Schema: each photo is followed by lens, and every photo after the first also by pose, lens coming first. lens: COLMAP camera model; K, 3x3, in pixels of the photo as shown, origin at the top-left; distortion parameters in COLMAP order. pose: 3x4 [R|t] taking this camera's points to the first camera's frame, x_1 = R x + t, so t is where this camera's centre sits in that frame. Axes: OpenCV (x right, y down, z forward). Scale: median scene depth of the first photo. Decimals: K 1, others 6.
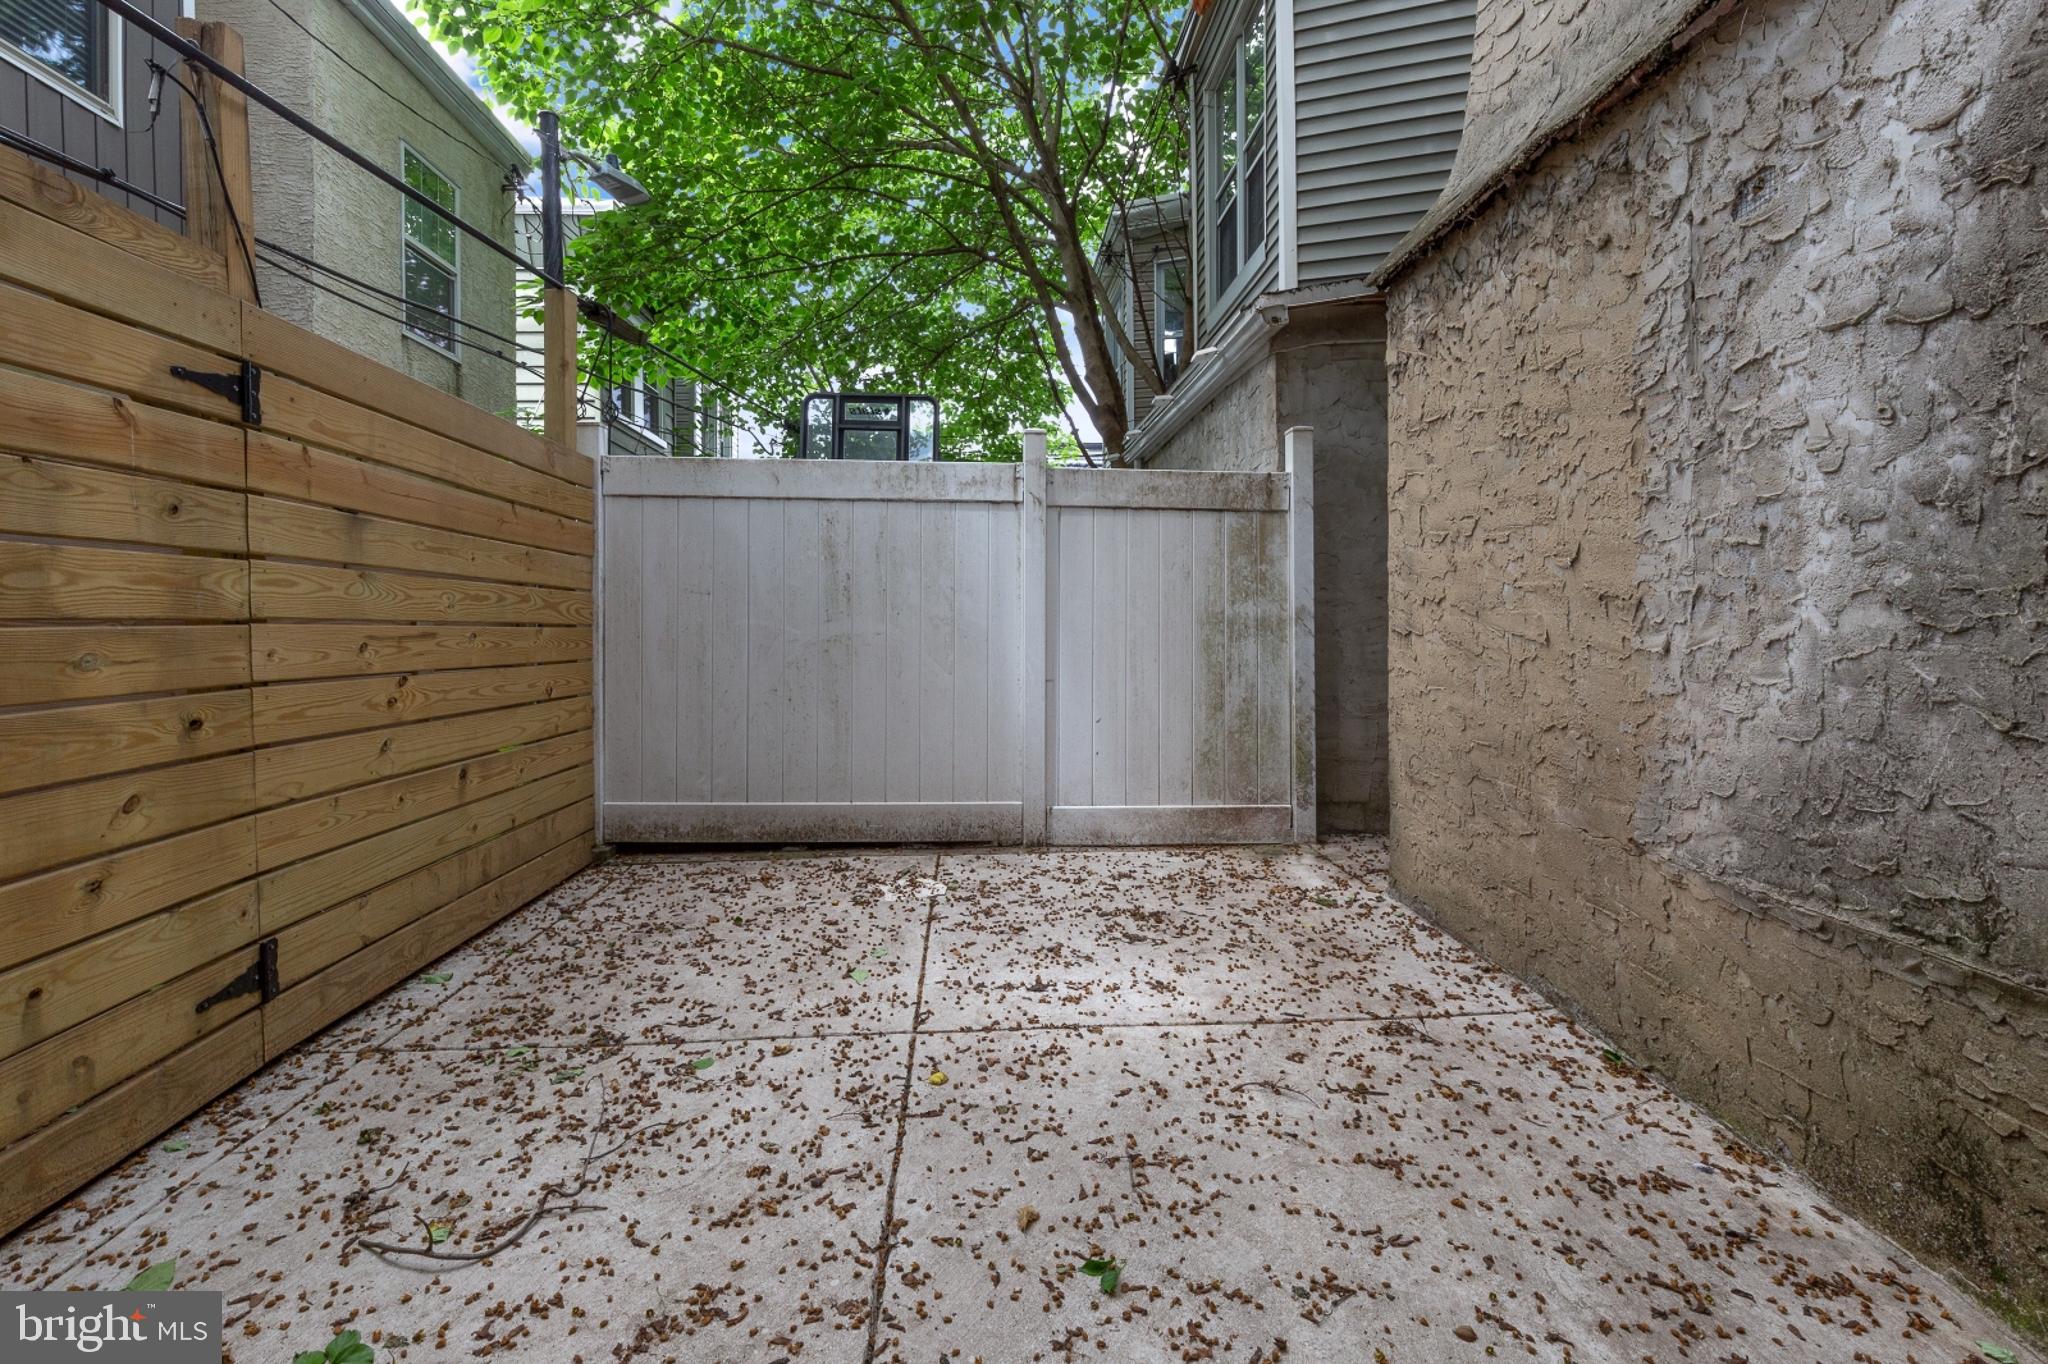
lens RADIAL K [[938.5, 0, 1037.2], [0, 938.5, 634.9], [0, 0, 1]] dist [0.011756, -0.004377]
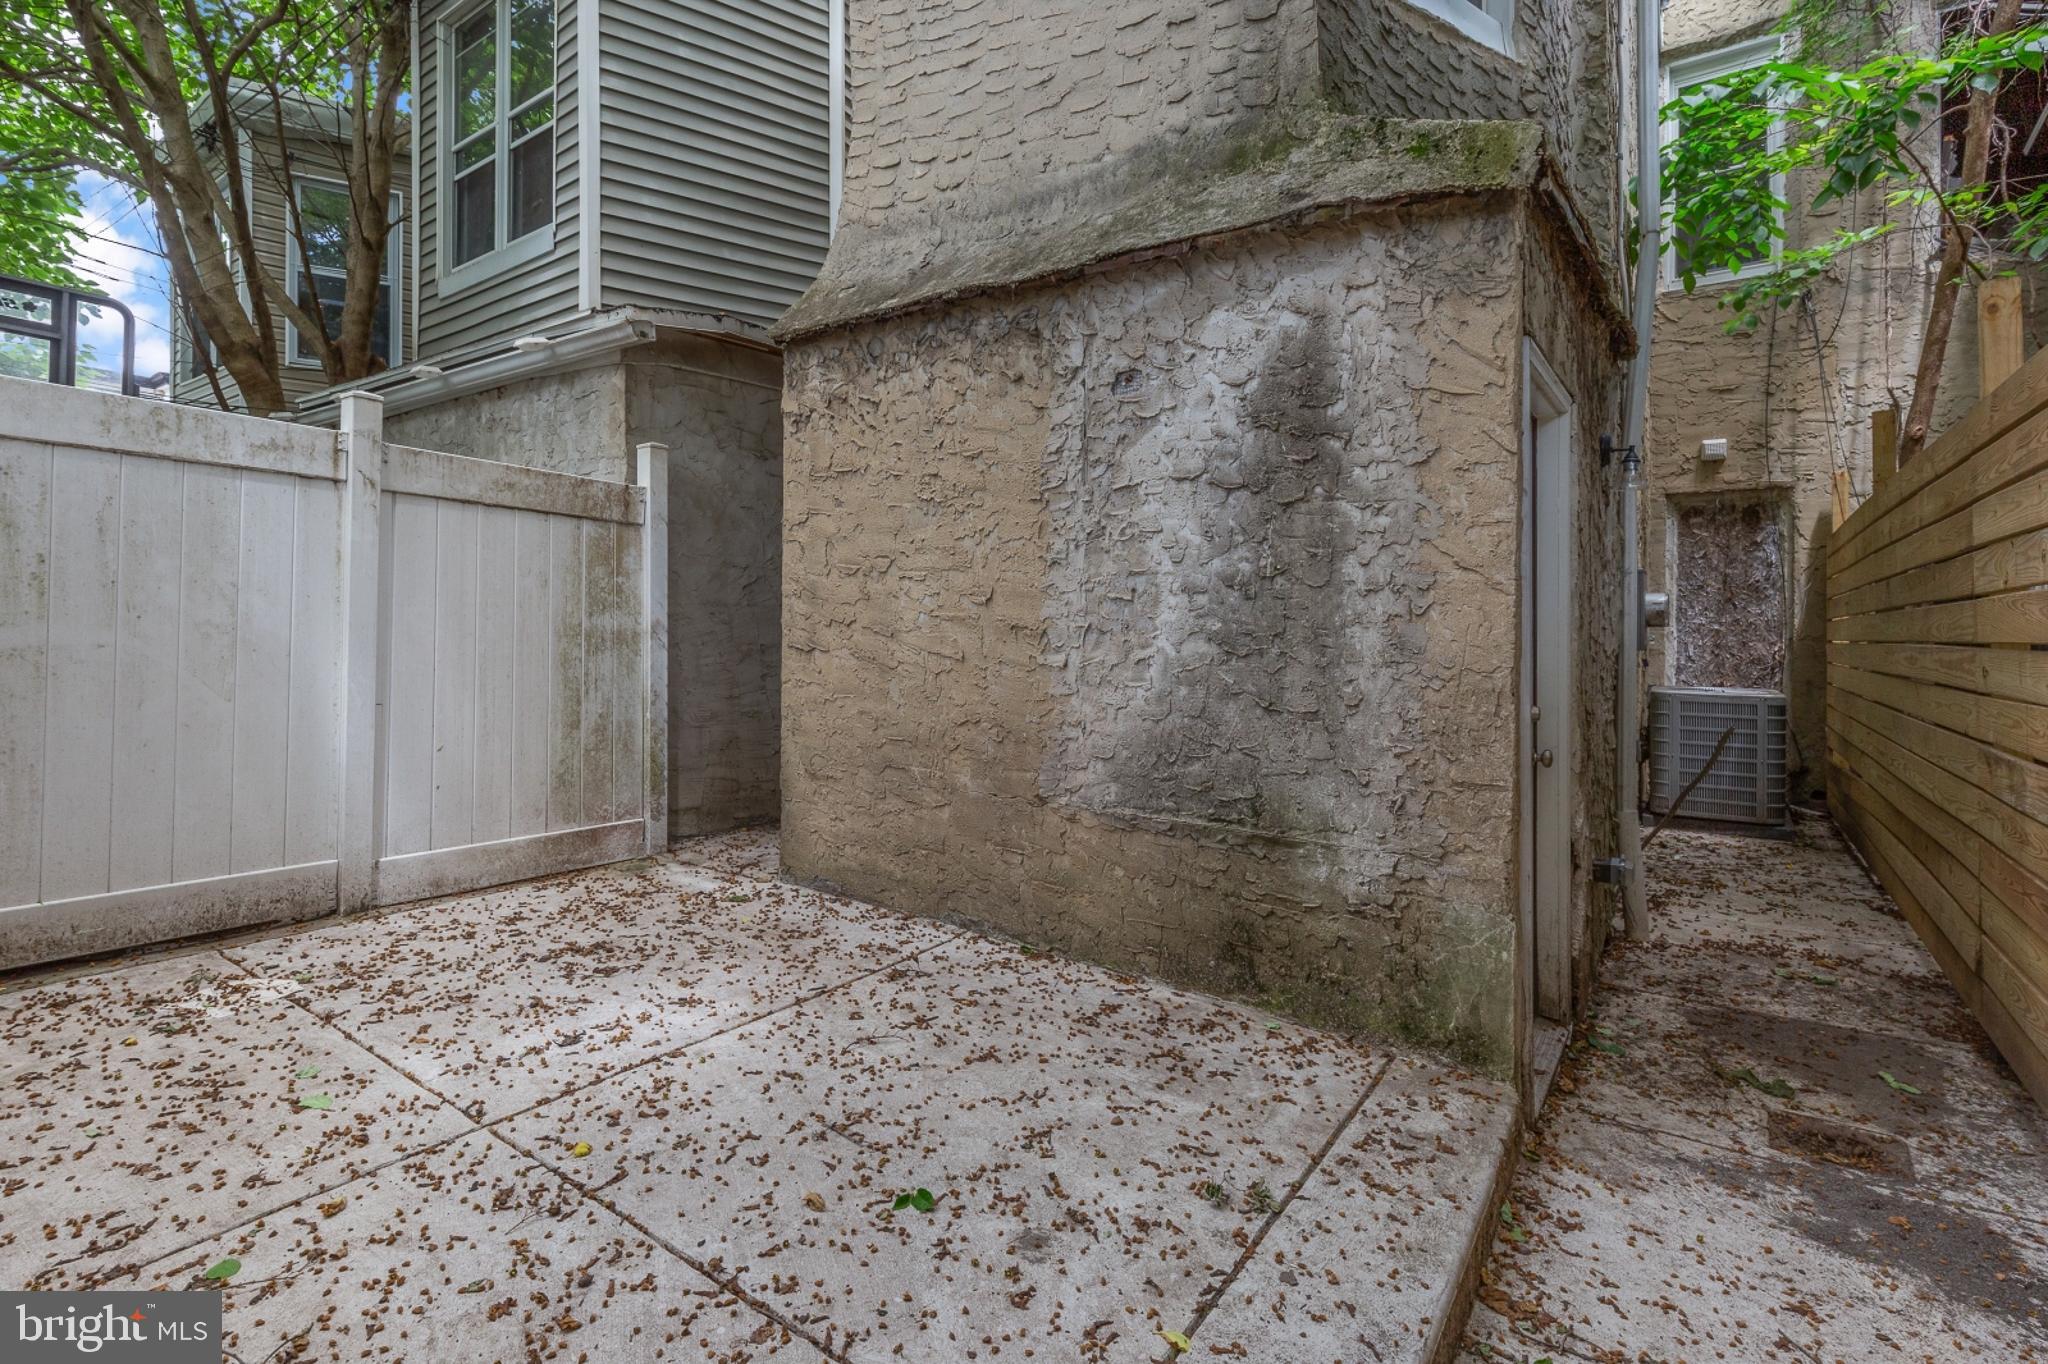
lens RADIAL K [[956.5, 0, 1006.8], [0, 956.5, 631.7], [0, 0, 1]] dist [0.005024, -0.001301]
pose [[0.640085, 0.015941, 0.768139, -0.538733], [-0.008561, 0.999871, -0.013616, -0.014675], [-0.768257, 0.002140, 0.640139, 0.094951]]
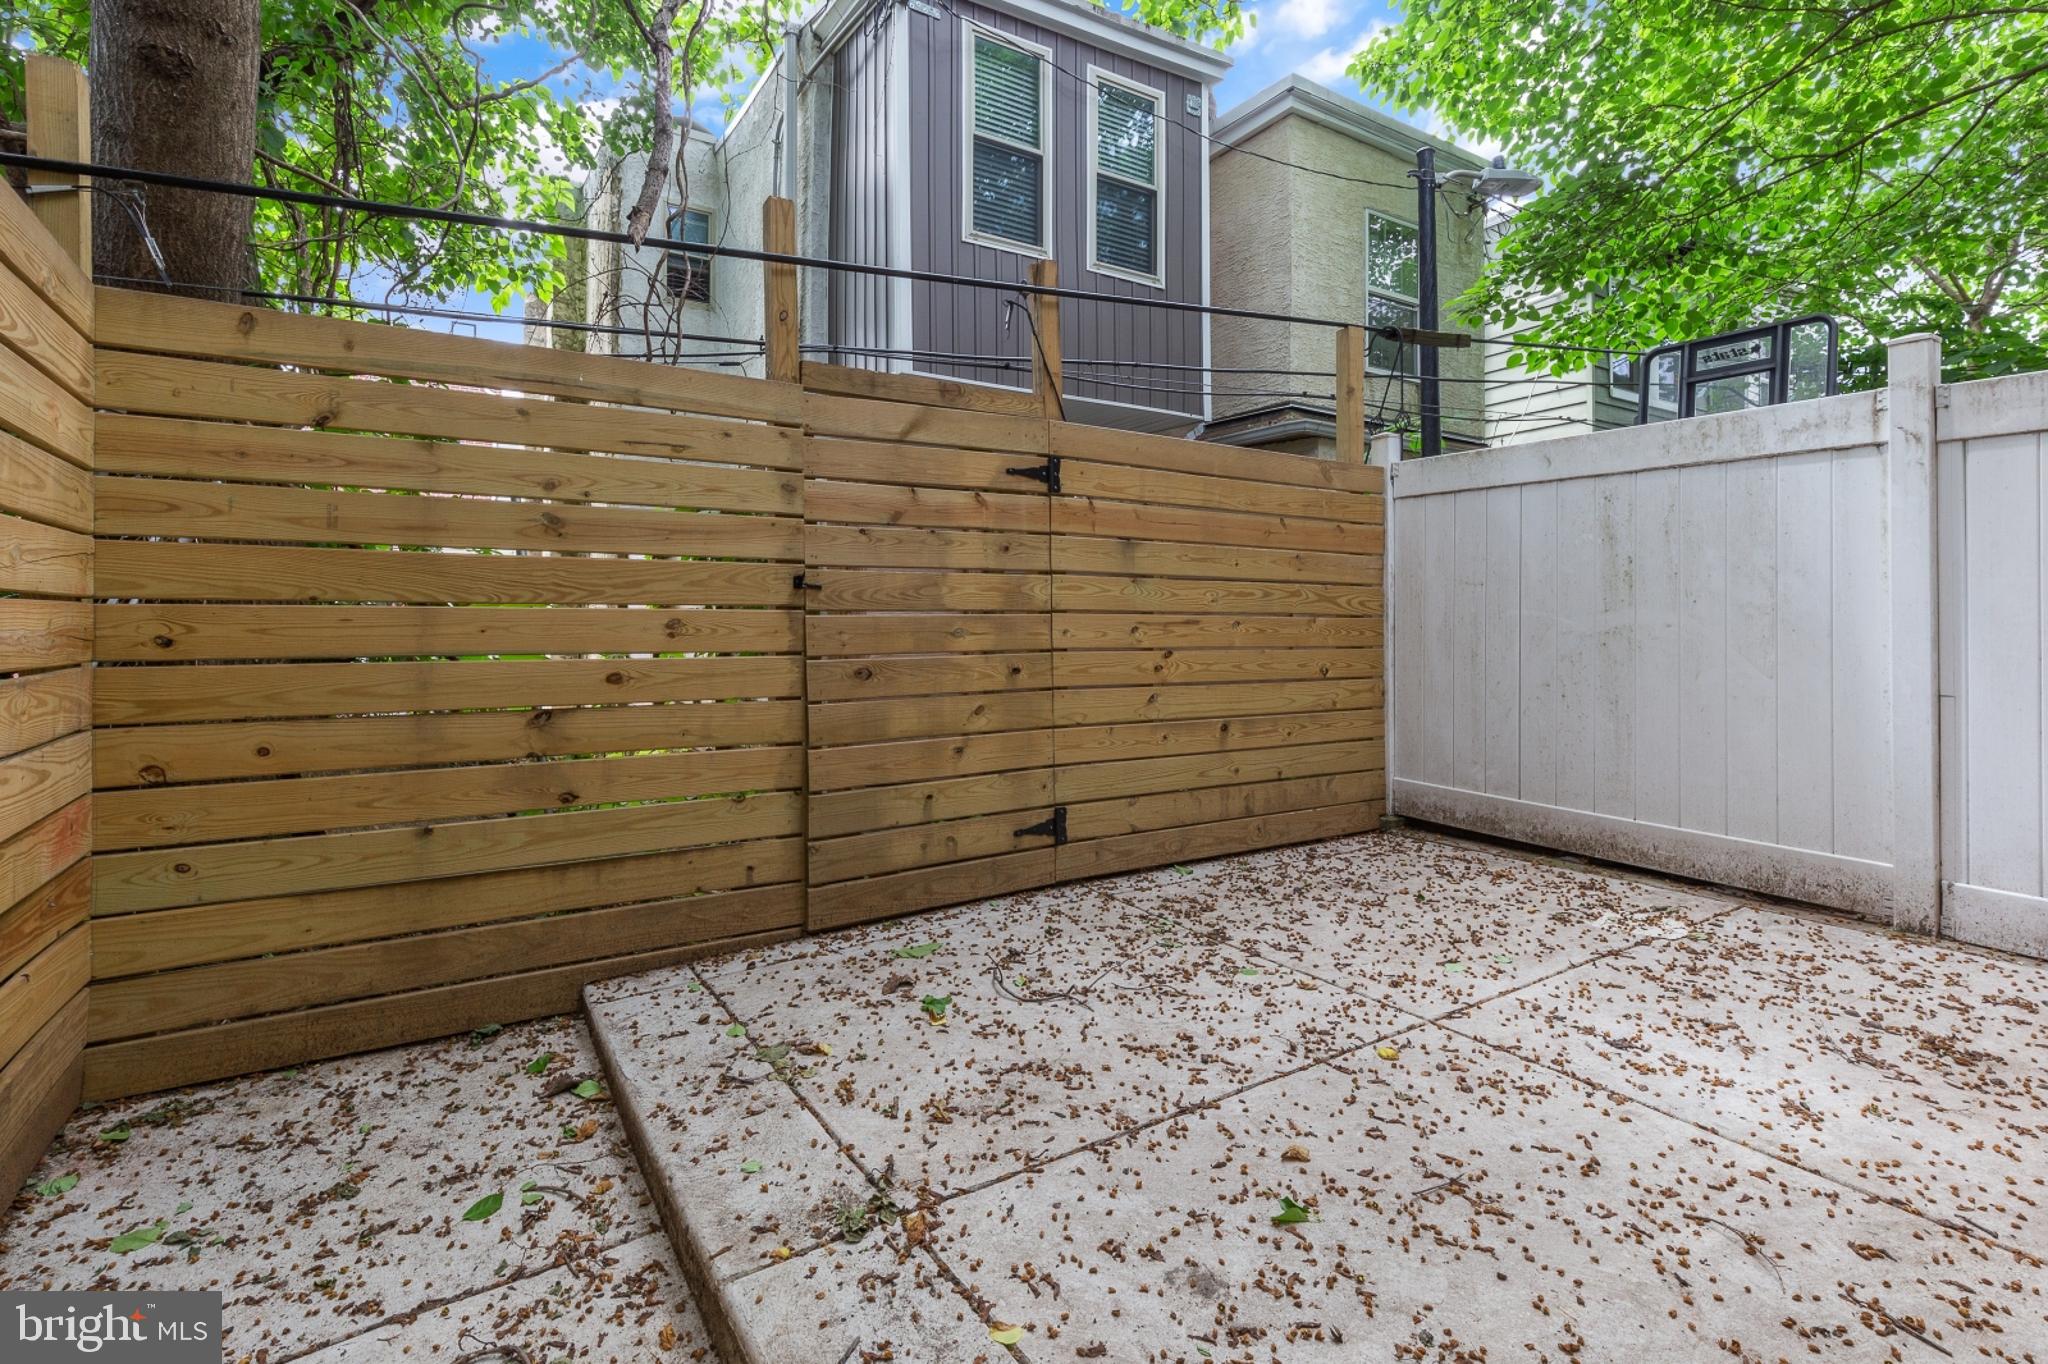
lens RADIAL K [[972.0, 0, 1018.2], [0, 972.0, 610.6], [0, 0, 1]] dist [0.002126, -0.000200]
pose [[0.474434, -0.007338, -0.880260, 0.617424], [-0.011268, 0.999833, -0.014407, 0.008706], [0.880219, 0.016754, 0.474272, 0.131394]]
